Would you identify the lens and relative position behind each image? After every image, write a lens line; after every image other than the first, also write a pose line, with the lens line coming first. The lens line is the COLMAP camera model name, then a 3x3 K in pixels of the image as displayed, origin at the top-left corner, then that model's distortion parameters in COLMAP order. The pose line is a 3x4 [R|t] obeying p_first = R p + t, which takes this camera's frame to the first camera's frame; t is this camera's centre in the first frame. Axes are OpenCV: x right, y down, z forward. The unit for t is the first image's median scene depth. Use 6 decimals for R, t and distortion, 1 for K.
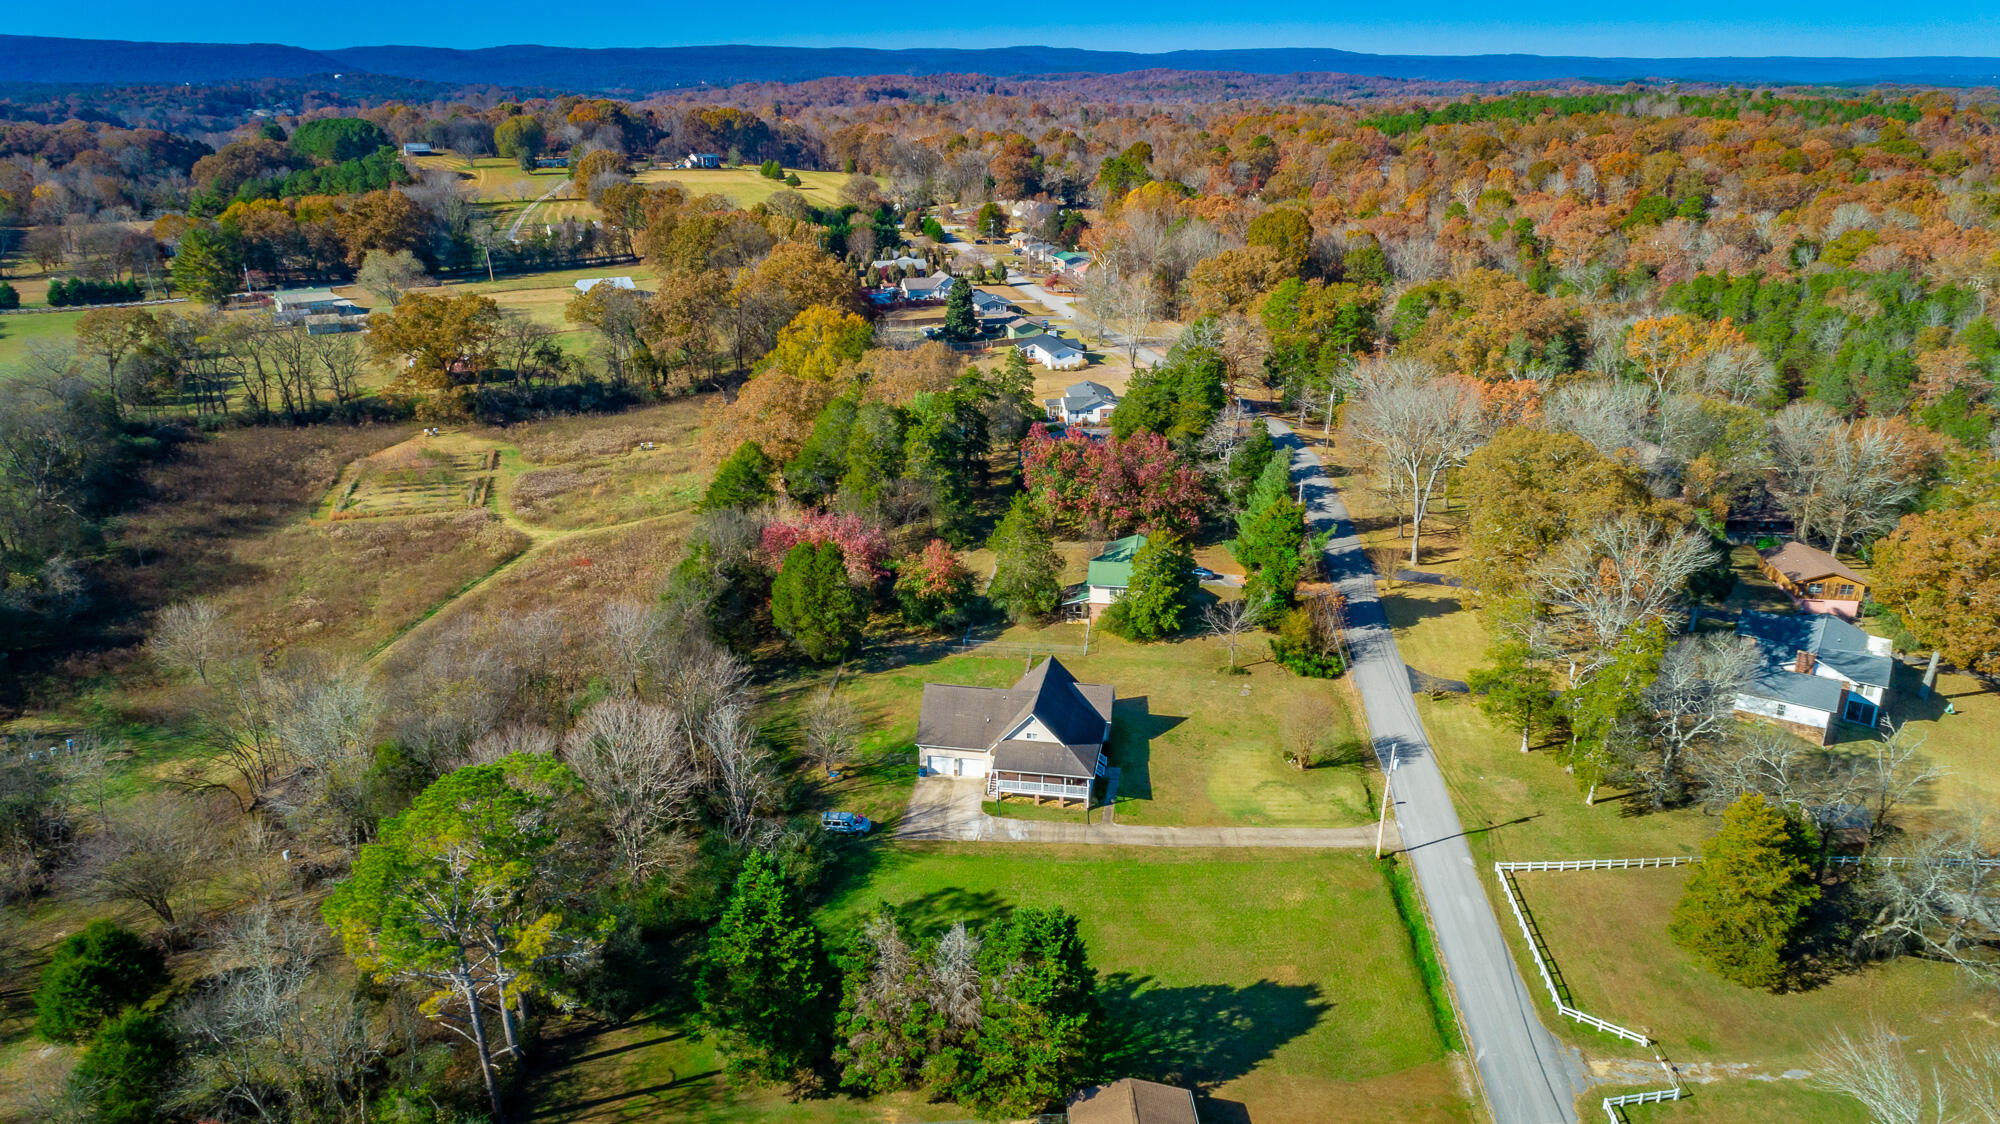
lens RADIAL K [[1346.5, 0, 1018.4], [0, 1346.5, 552.4], [0, 0, 1]] dist [-0.020804, 0.014872]
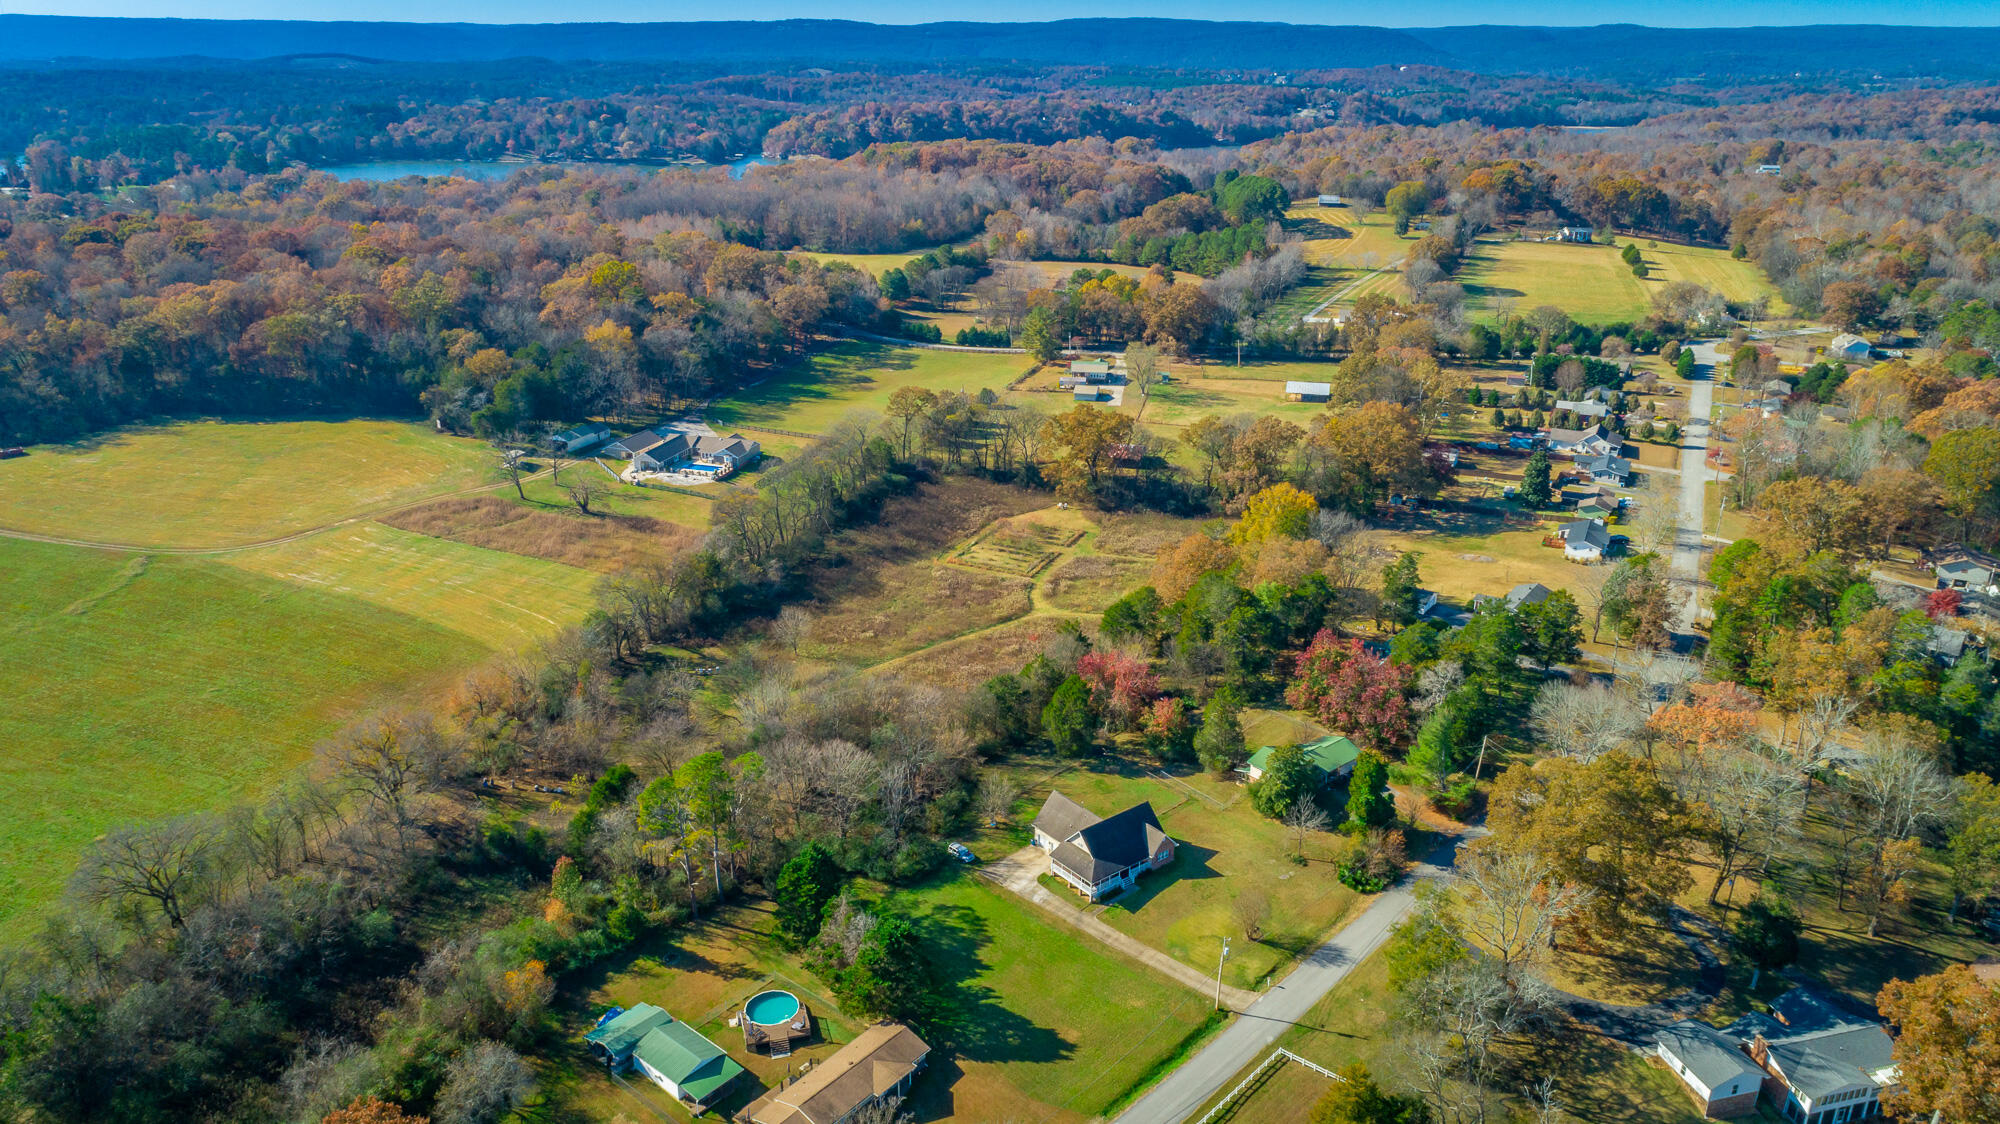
lens RADIAL K [[1346.5, 0, 1002.1], [0, 1346.5, 573.4], [0, 0, 1]] dist [-0.020804, 0.014872]
pose [[0.752381, 0.237830, -0.614296, 0.682260], [-0.227074, 0.969030, 0.097051, -0.245788], [0.618352, 0.066471, 0.783085, -0.237677]]
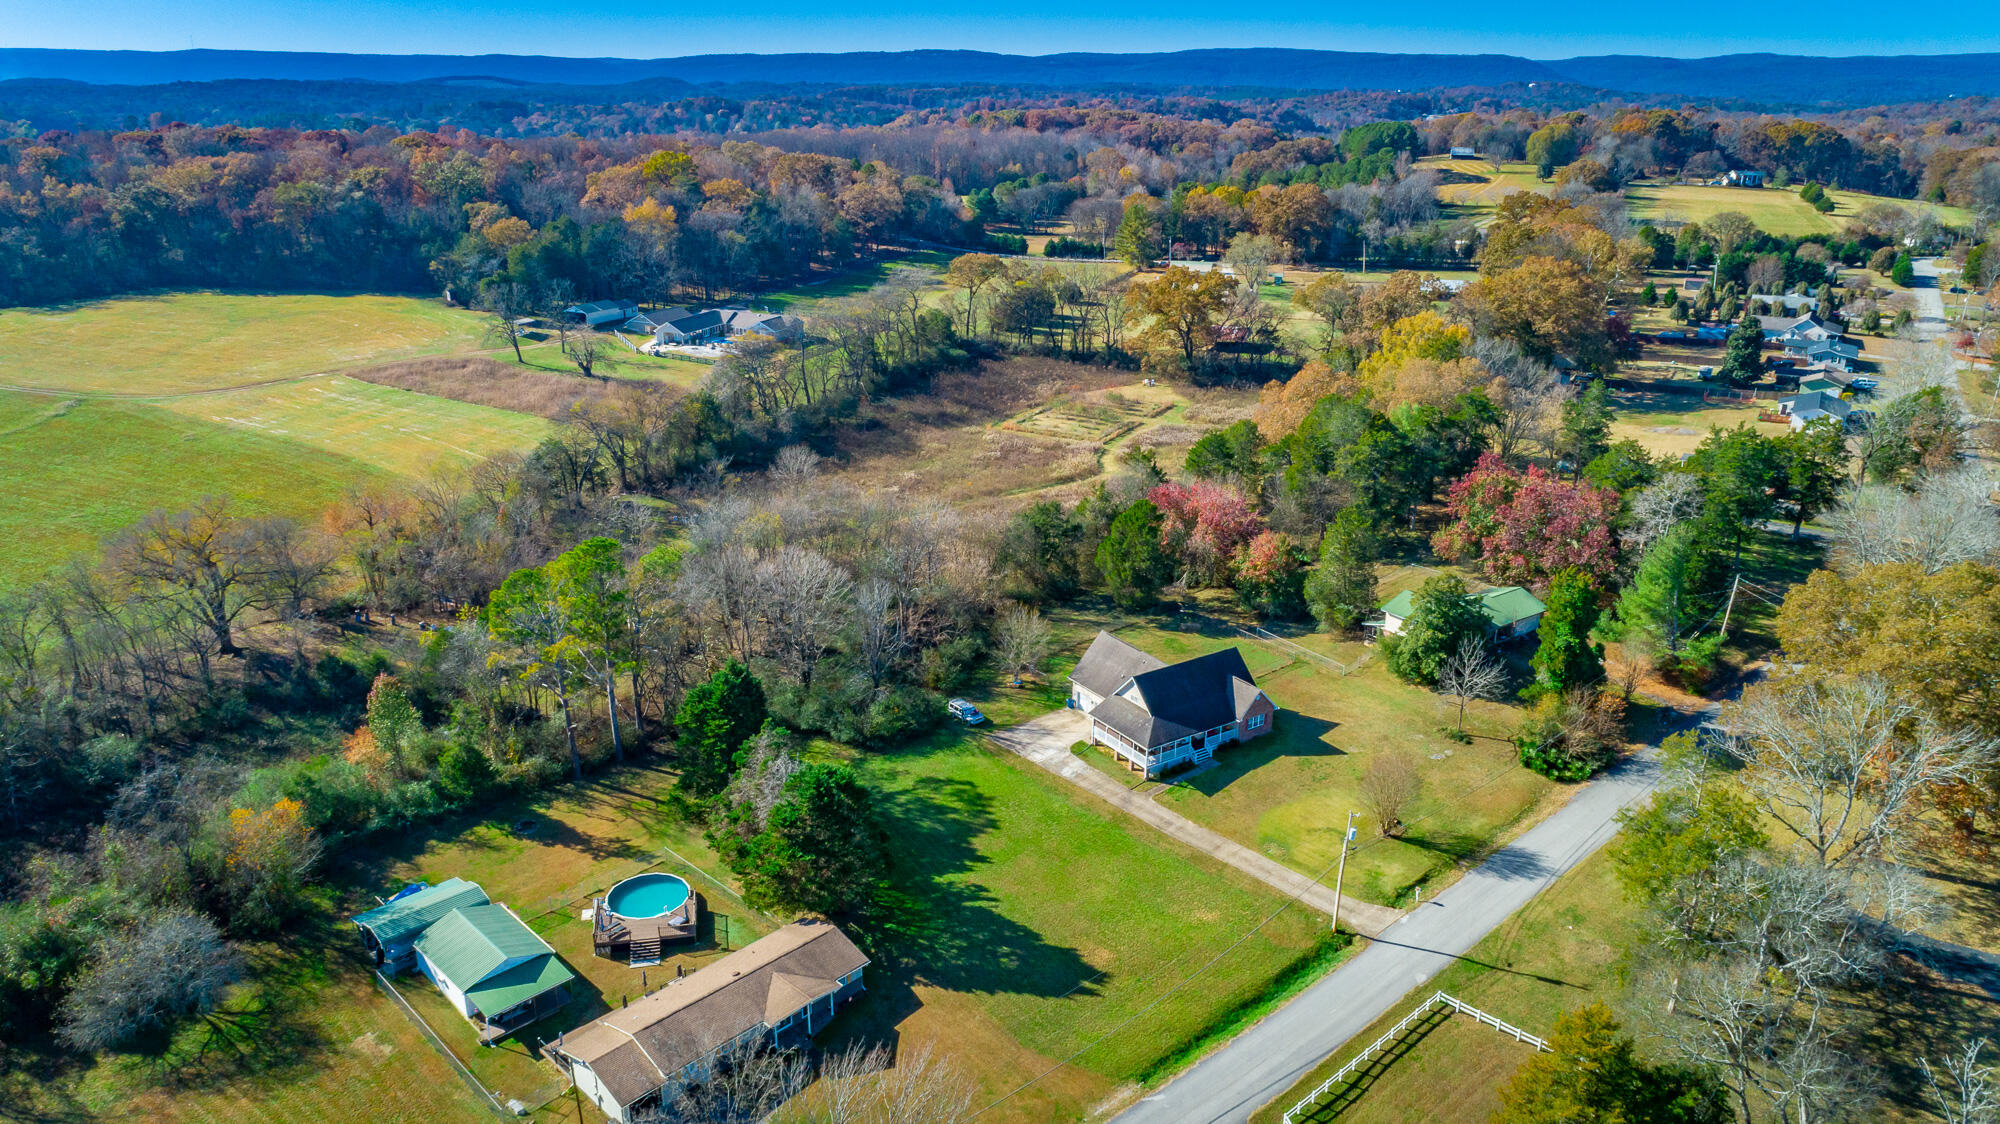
lens RADIAL K [[1346.5, 0, 995.1], [0, 1346.5, 543.3], [0, 0, 1]] dist [-0.020804, 0.014872]
pose [[0.690594, 0.234624, -0.684128, 0.526228], [-0.243085, 0.966187, 0.085974, -0.038172], [0.681168, 0.106928, 0.724277, 0.122186]]
